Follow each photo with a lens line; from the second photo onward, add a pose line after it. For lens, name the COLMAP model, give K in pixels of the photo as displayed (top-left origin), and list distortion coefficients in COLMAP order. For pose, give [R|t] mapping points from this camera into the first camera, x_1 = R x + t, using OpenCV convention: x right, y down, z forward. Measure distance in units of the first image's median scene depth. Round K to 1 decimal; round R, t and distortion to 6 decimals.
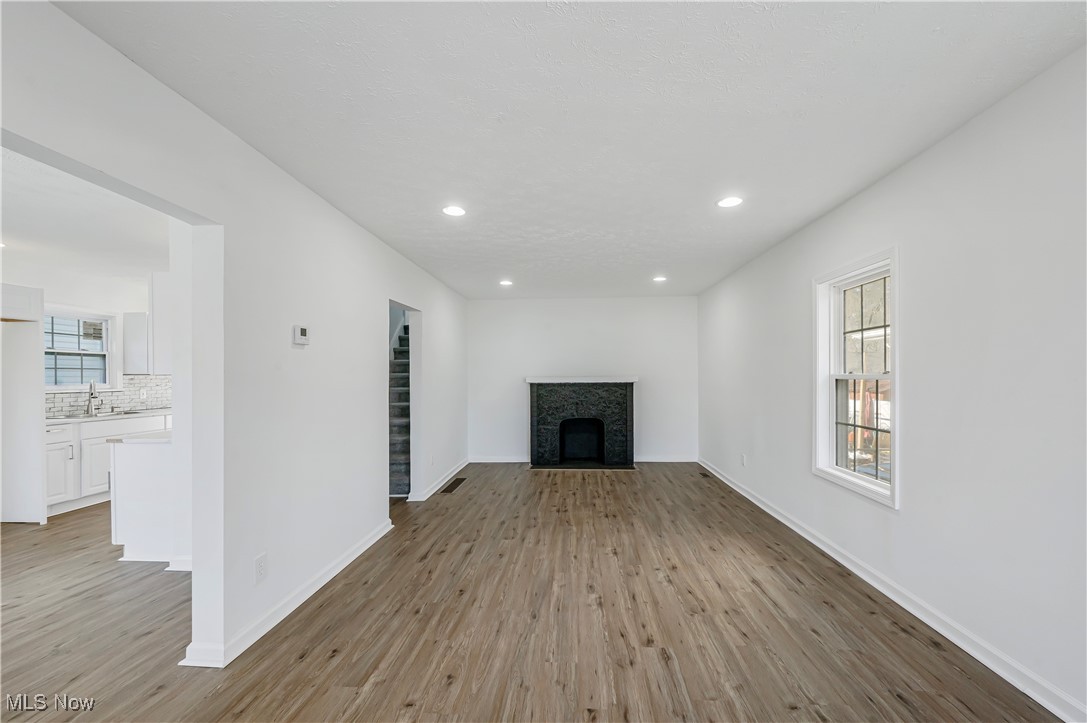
lens RADIAL K [[436.0, 0, 546.7], [0, 436.0, 375.7], [0, 0, 1]] dist [0.000182, 0.000143]
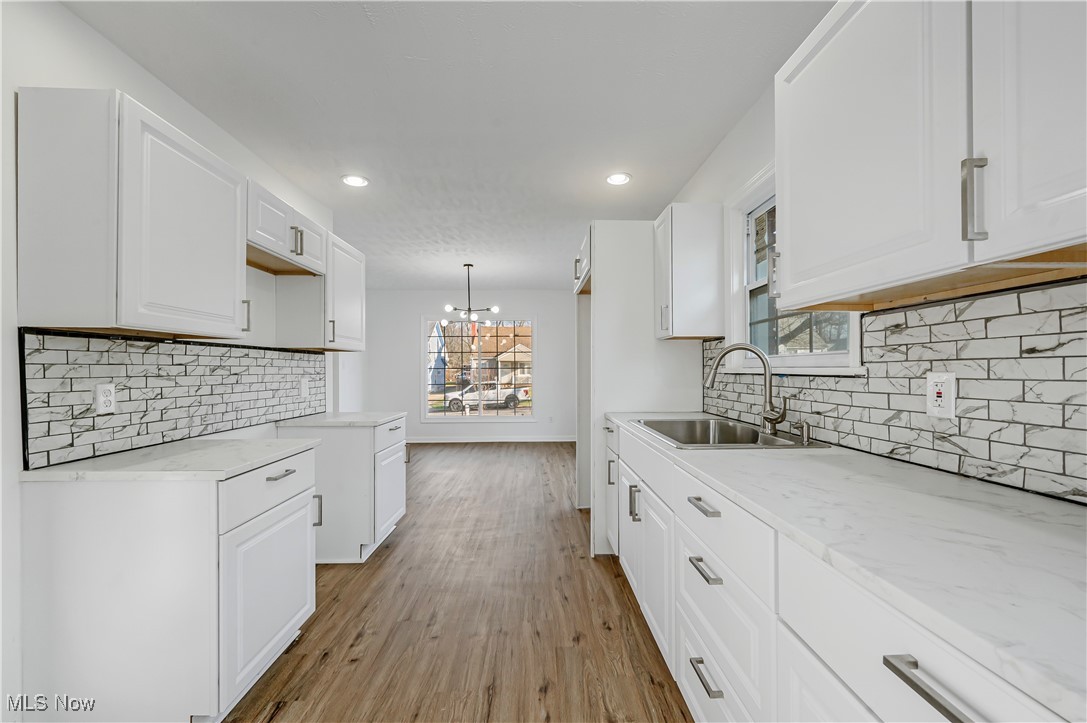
lens RADIAL K [[436.0, 0, 542.9], [0, 436.0, 369.6], [0, 0, 1]] dist [0.000182, 0.000143]
pose [[-0.997374, 0.011006, -0.071581, -0.827281], [0.011220, 0.999934, -0.002586, 0.032446], [0.071547, -0.003382, -0.997431, 1.369090]]
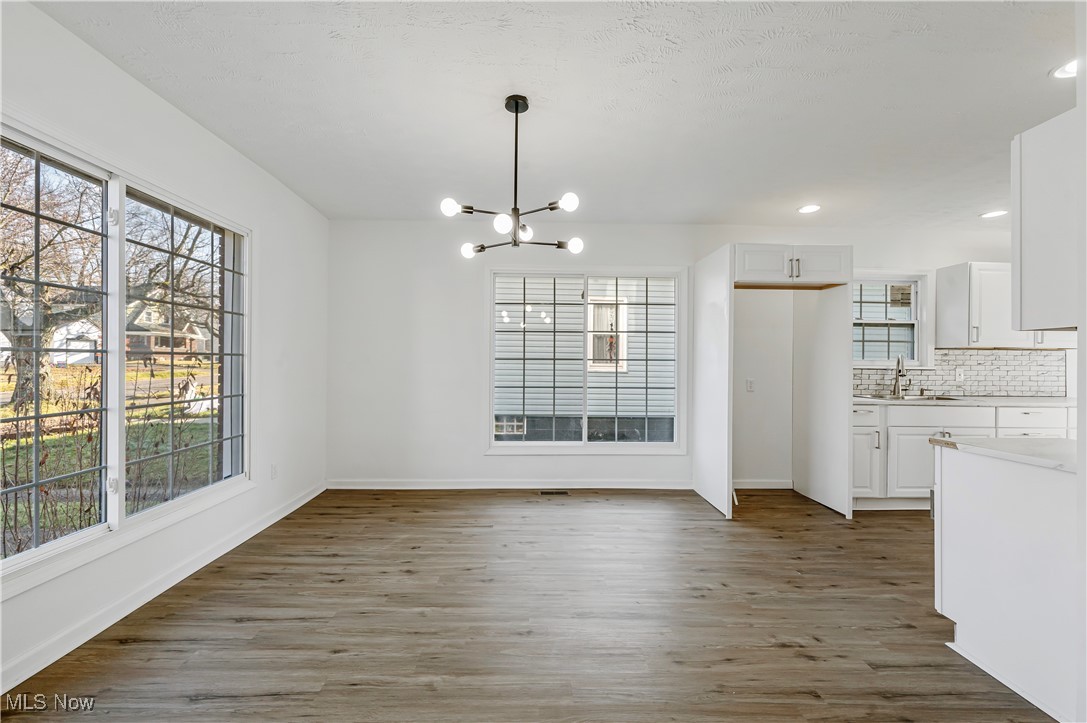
lens RADIAL K [[436.0, 0, 538.7], [0, 436.0, 360.3], [0, 0, 1]] dist [0.000182, 0.000143]
pose [[0.087630, 0.005307, -0.996139, -0.283128], [-0.010981, 0.999930, 0.004362, 0.024781], [0.996093, 0.010556, 0.087682, 0.250730]]
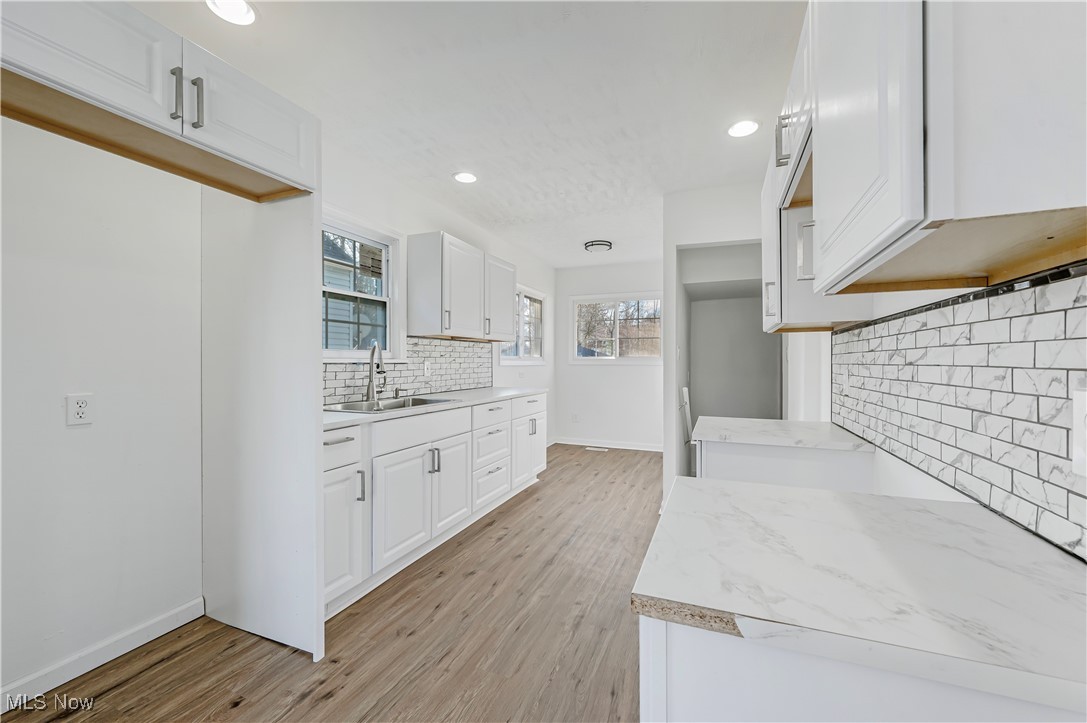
lens RADIAL K [[436.0, 0, 551.6], [0, 436.0, 362.0], [0, 0, 1]] dist [0.000182, 0.000143]
pose [[0.949092, 0.008860, -0.314874, -0.642026], [-0.007651, 0.999958, 0.005076, 0.031676], [0.314906, -0.002408, 0.949120, 0.531110]]
